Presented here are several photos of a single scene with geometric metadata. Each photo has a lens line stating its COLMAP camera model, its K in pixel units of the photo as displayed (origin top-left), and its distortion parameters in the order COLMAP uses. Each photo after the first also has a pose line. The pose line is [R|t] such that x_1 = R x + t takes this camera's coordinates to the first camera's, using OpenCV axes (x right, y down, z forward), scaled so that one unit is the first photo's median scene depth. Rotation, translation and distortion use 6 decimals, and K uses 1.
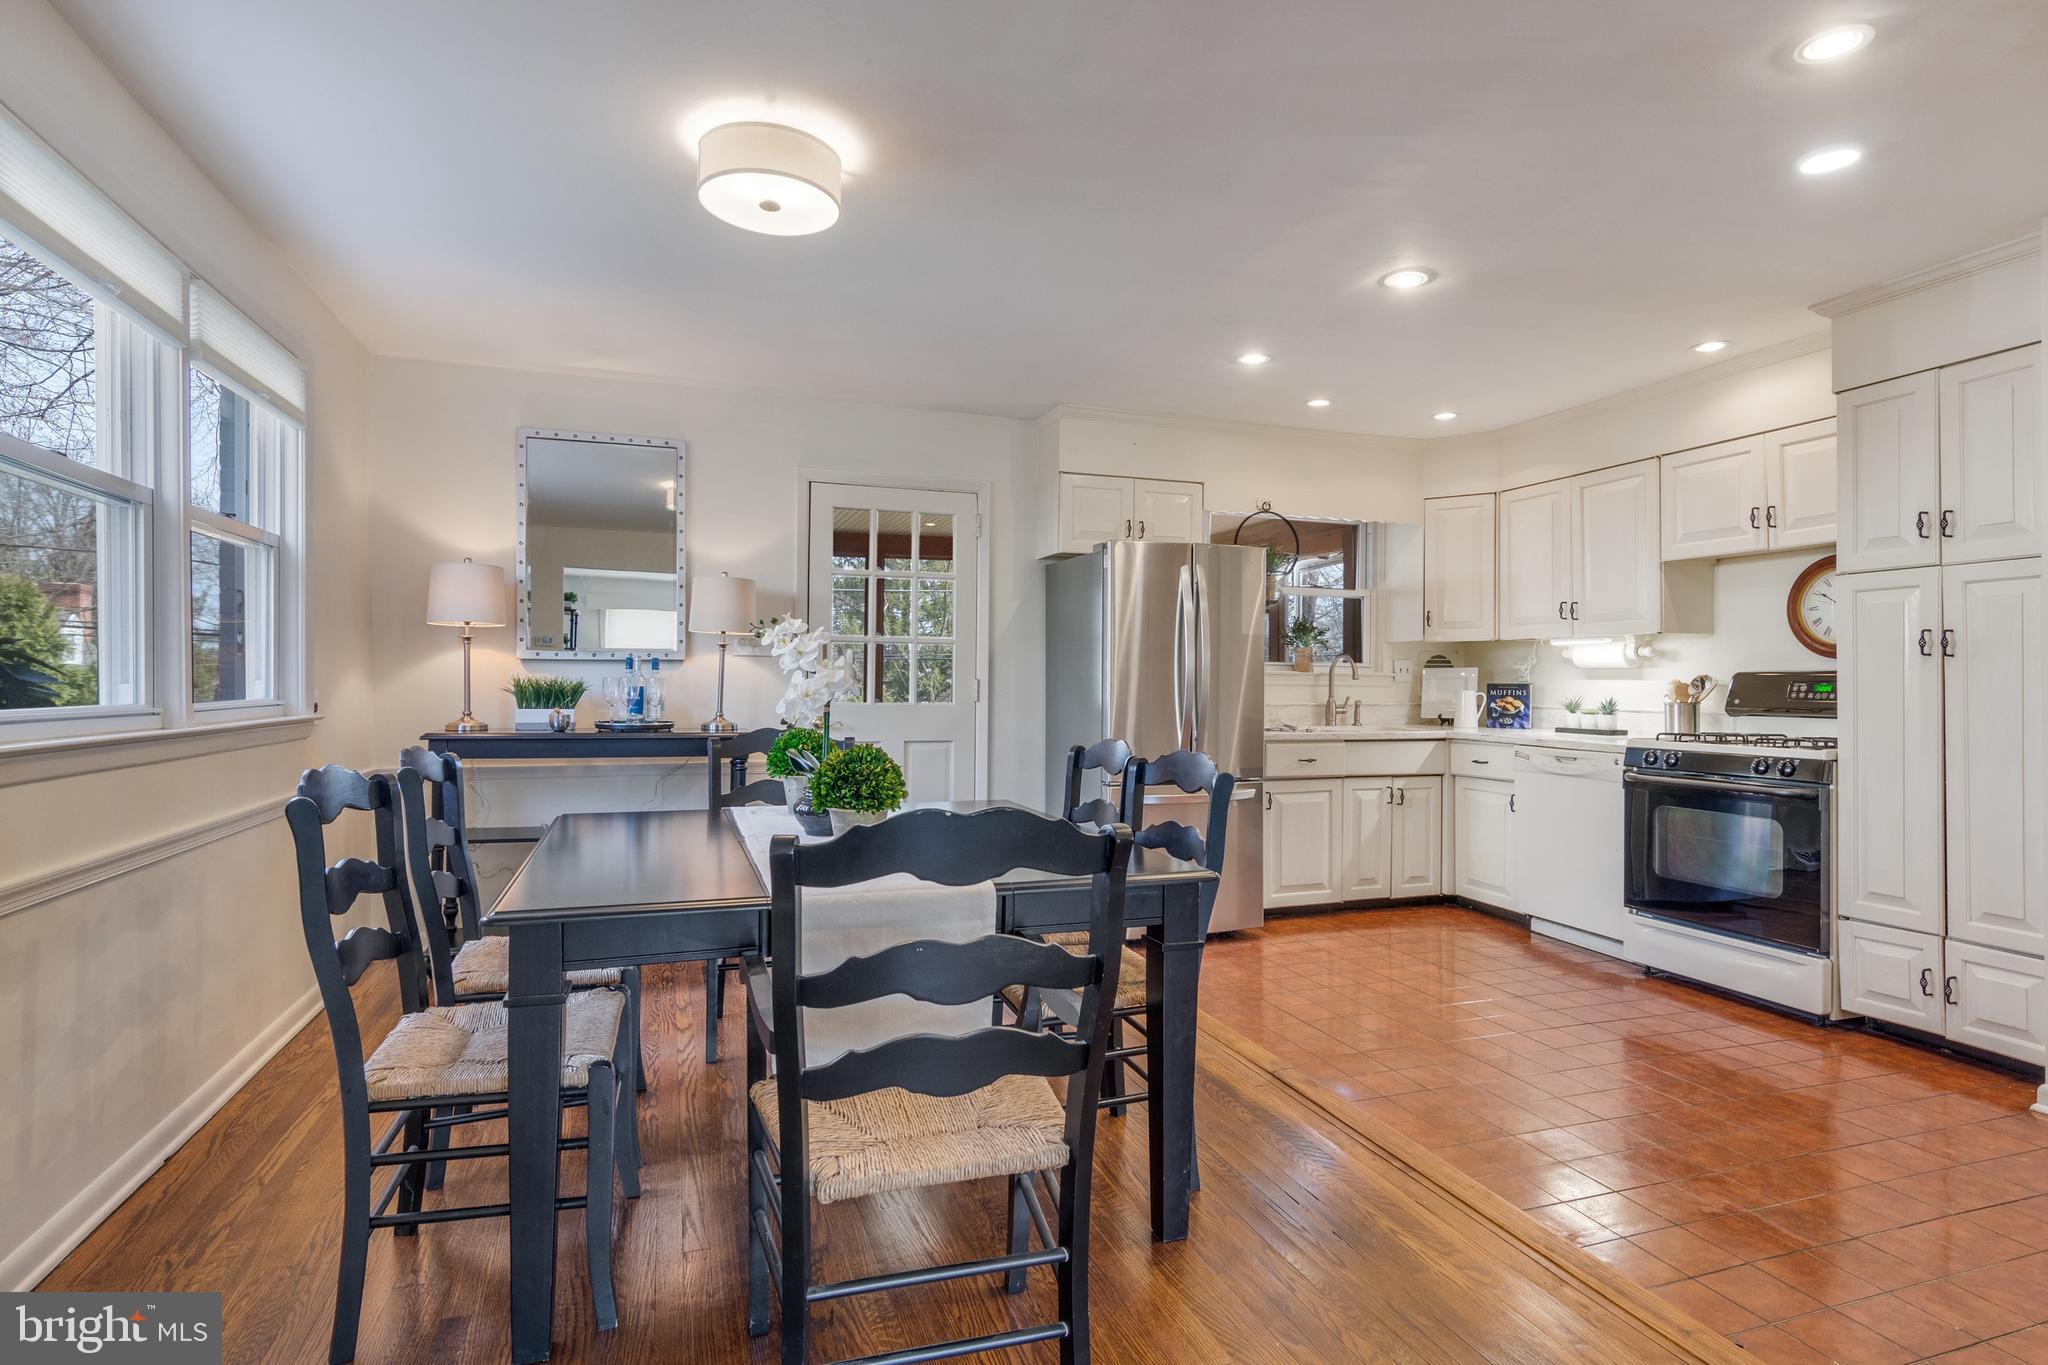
lens RADIAL K [[1037.1, 0, 1016.7], [0, 1037.1, 680.3], [0, 0, 1]] dist [0.007015, -0.004327]
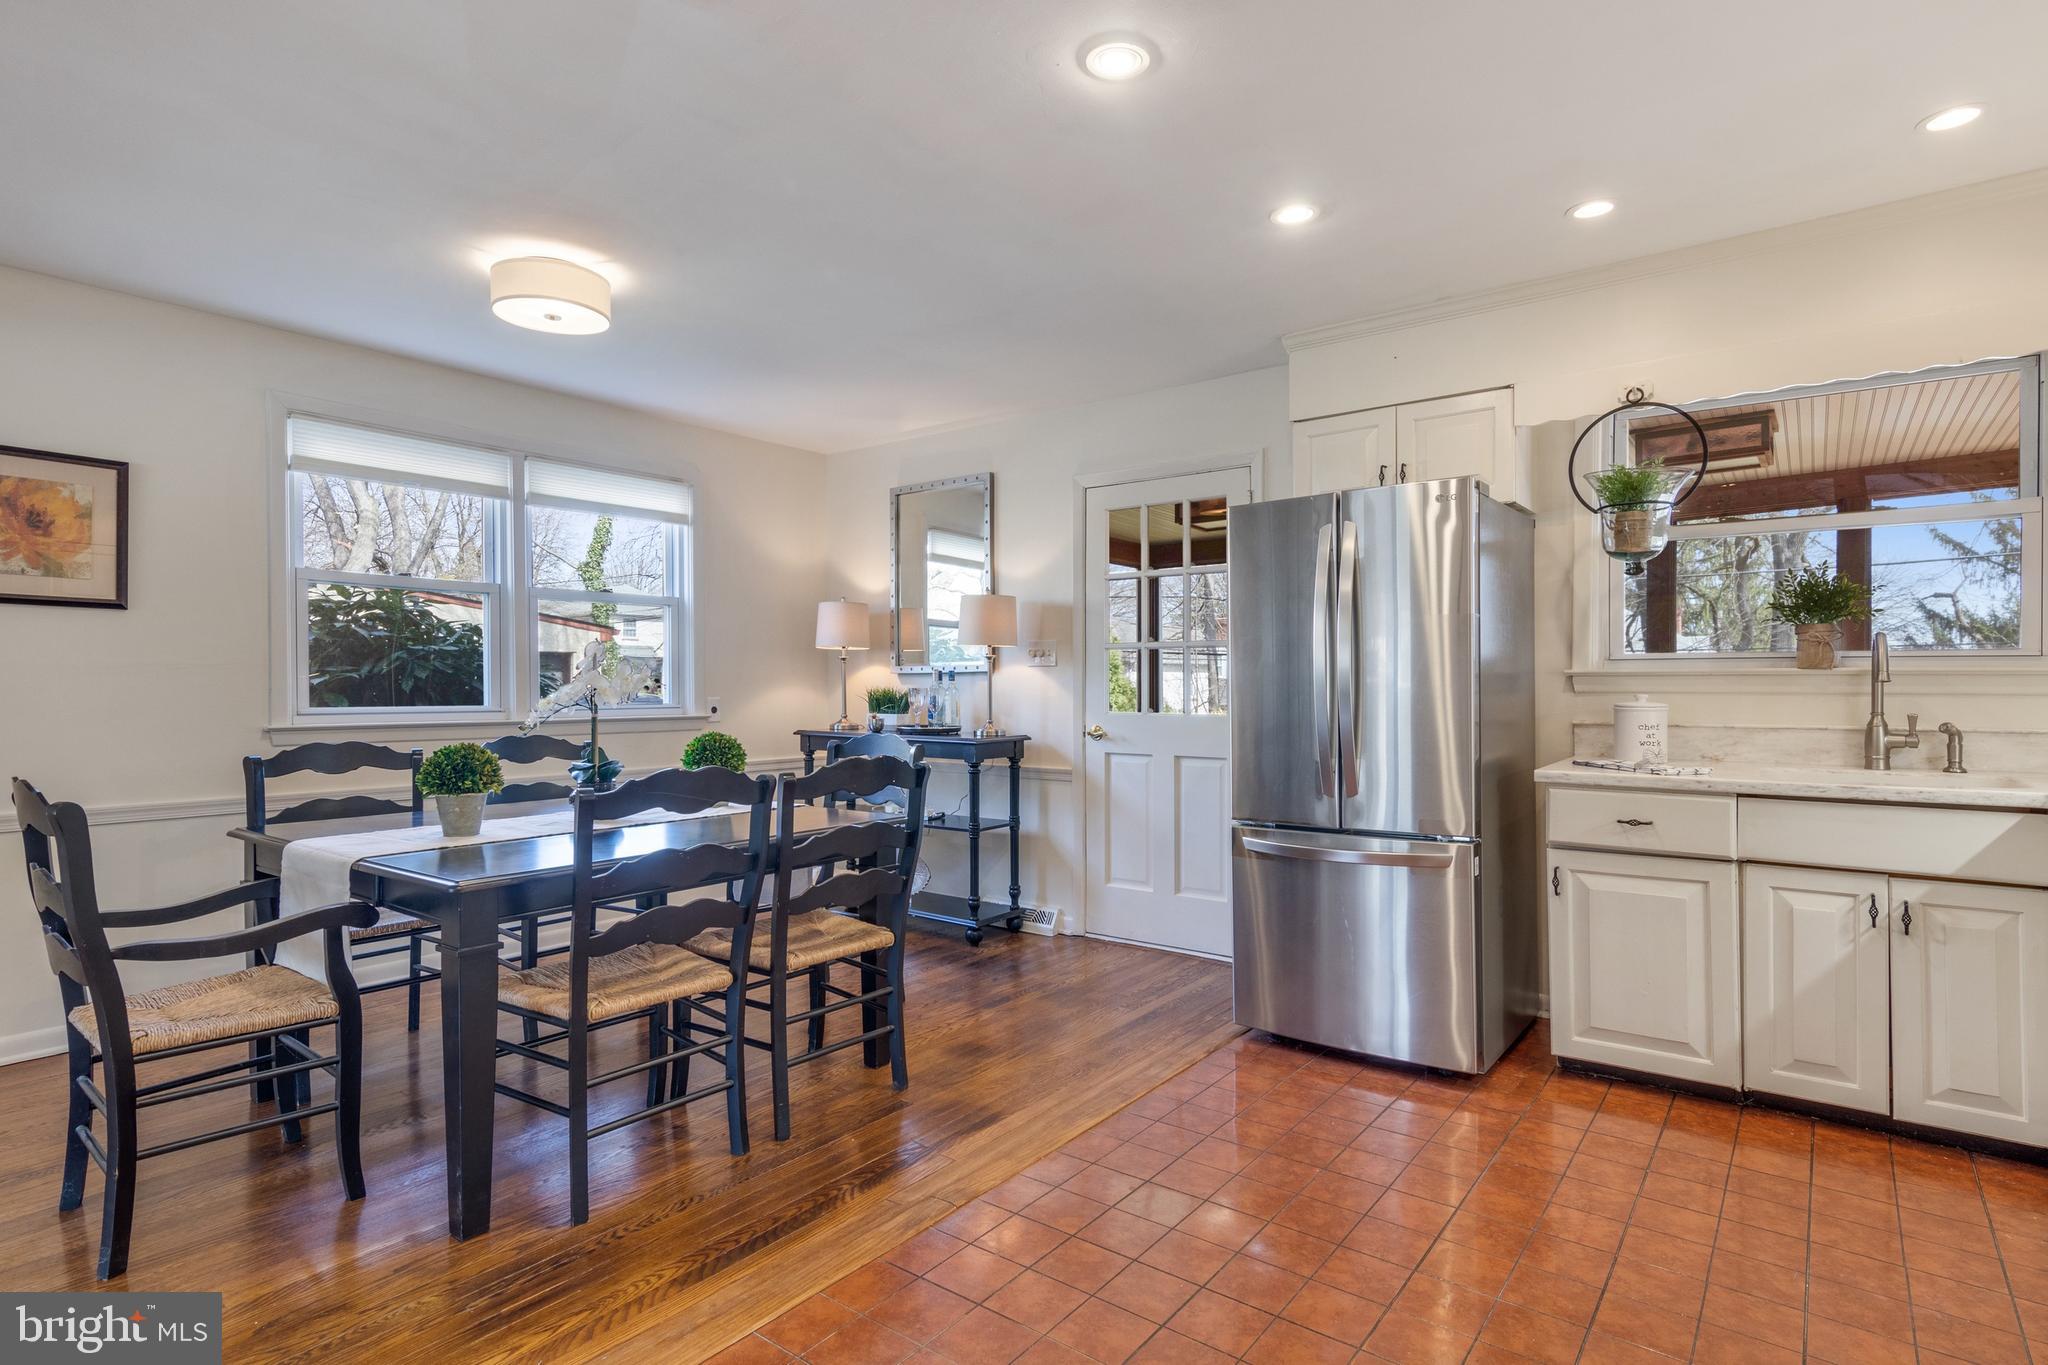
lens RADIAL K [[1037.1, 0, 1022.9], [0, 1037.1, 696.3], [0, 0, 1]] dist [0.007015, -0.004327]
pose [[0.551191, 0.001338, -0.834378, 0.622027], [0.006334, 0.999963, 0.005787, 0.000663], [0.834355, -0.008474, 0.551162, 0.423173]]
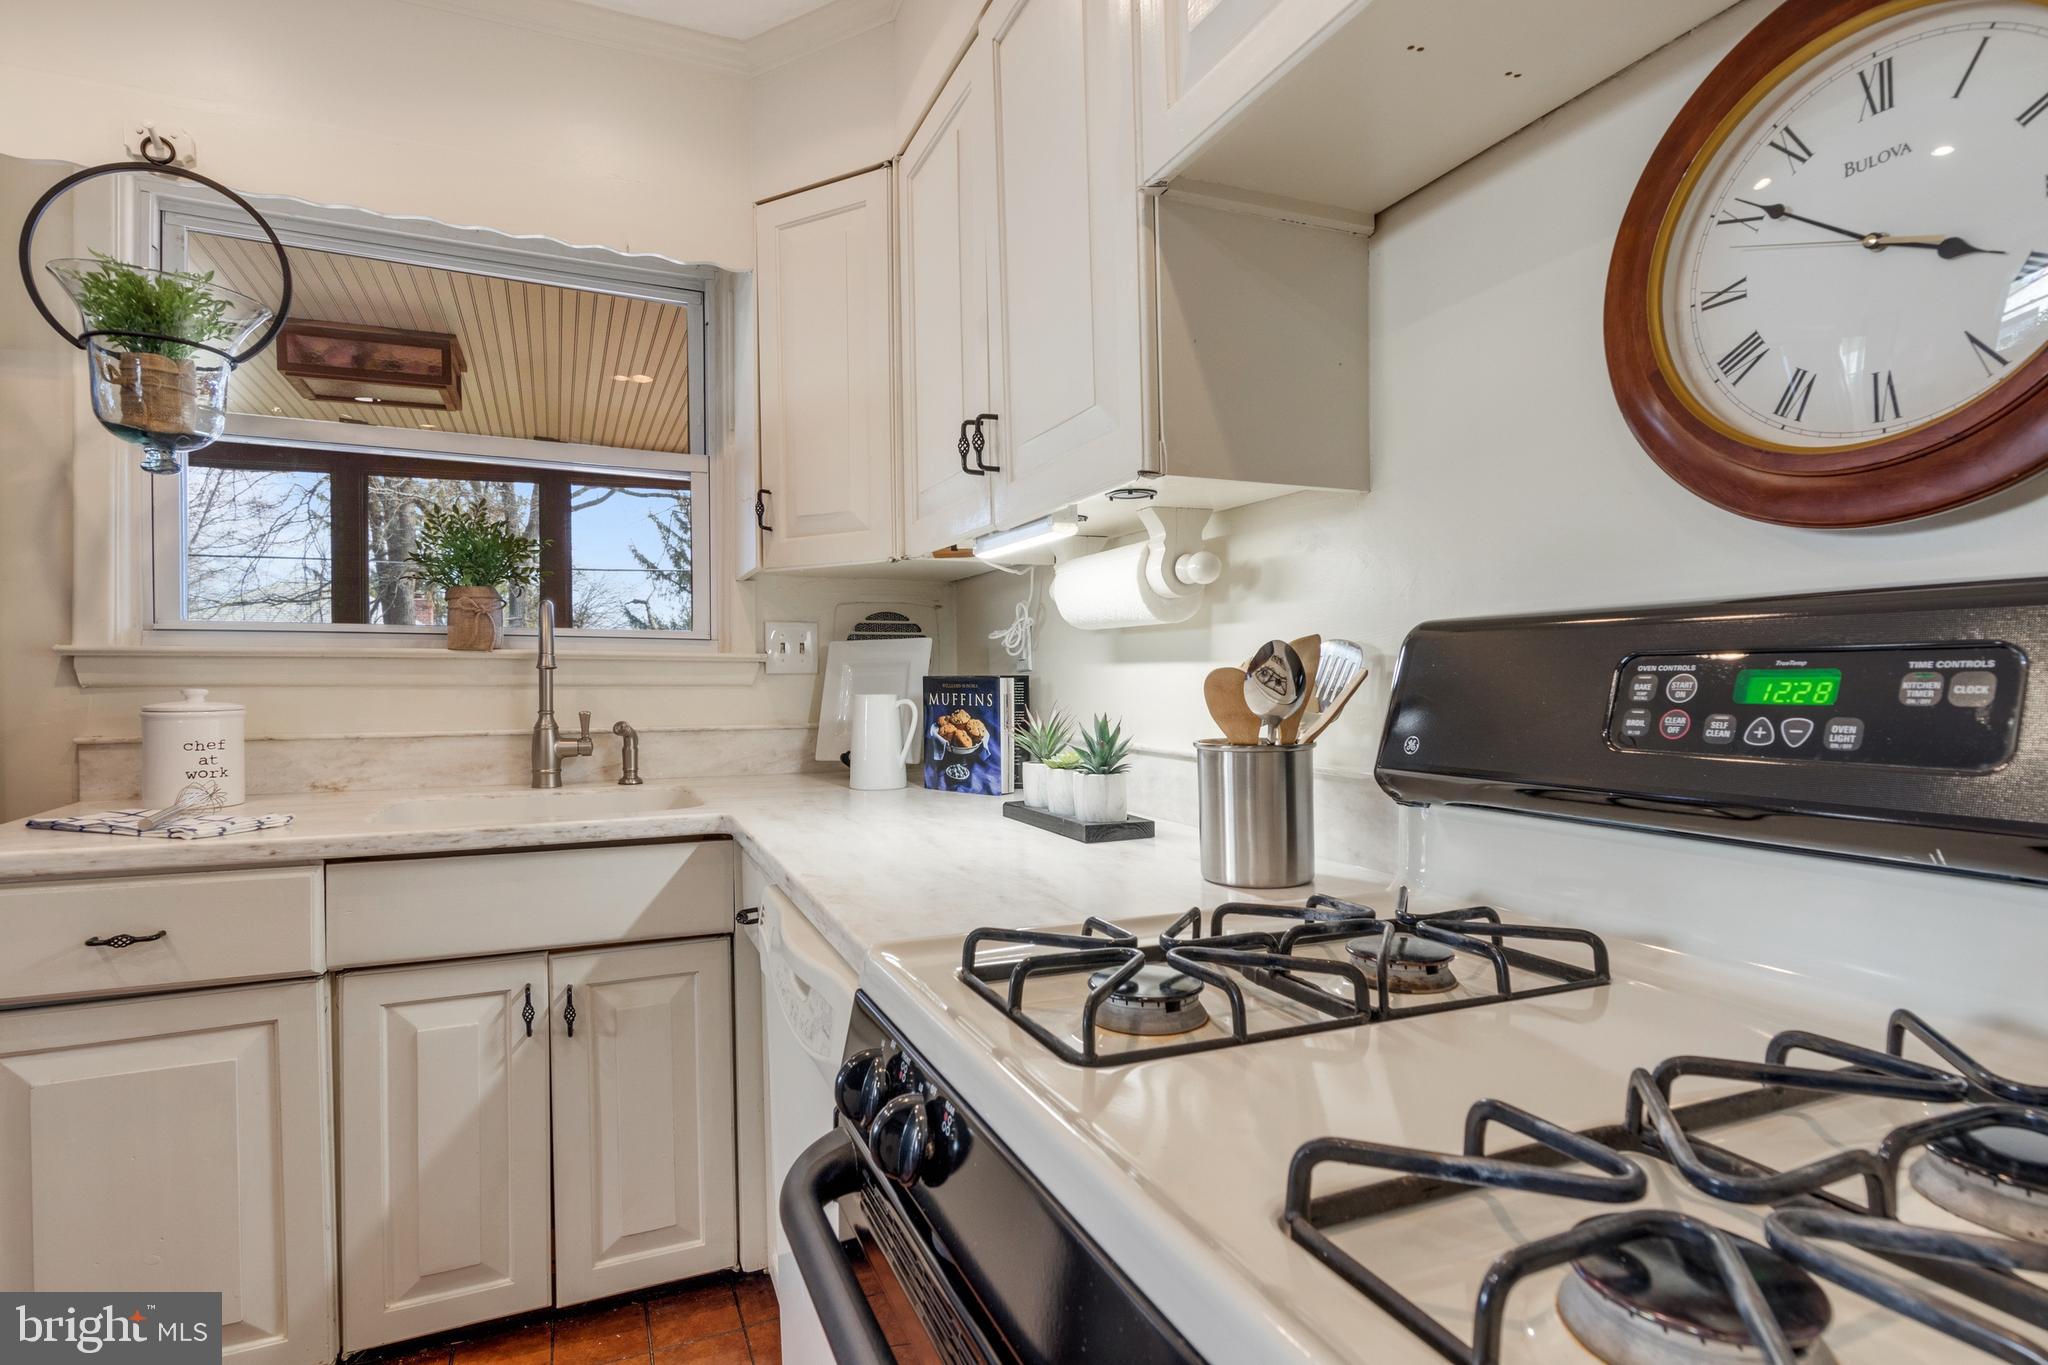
lens RADIAL K [[1037.1, 0, 1026.8], [0, 1037.1, 672.4], [0, 0, 1]] dist [0.007015, -0.004327]
pose [[0.995747, -0.008400, 0.091747, 0.550951], [0.008726, 0.999957, -0.003158, 0.003805], [-0.091717, 0.003945, 0.995777, 0.730134]]
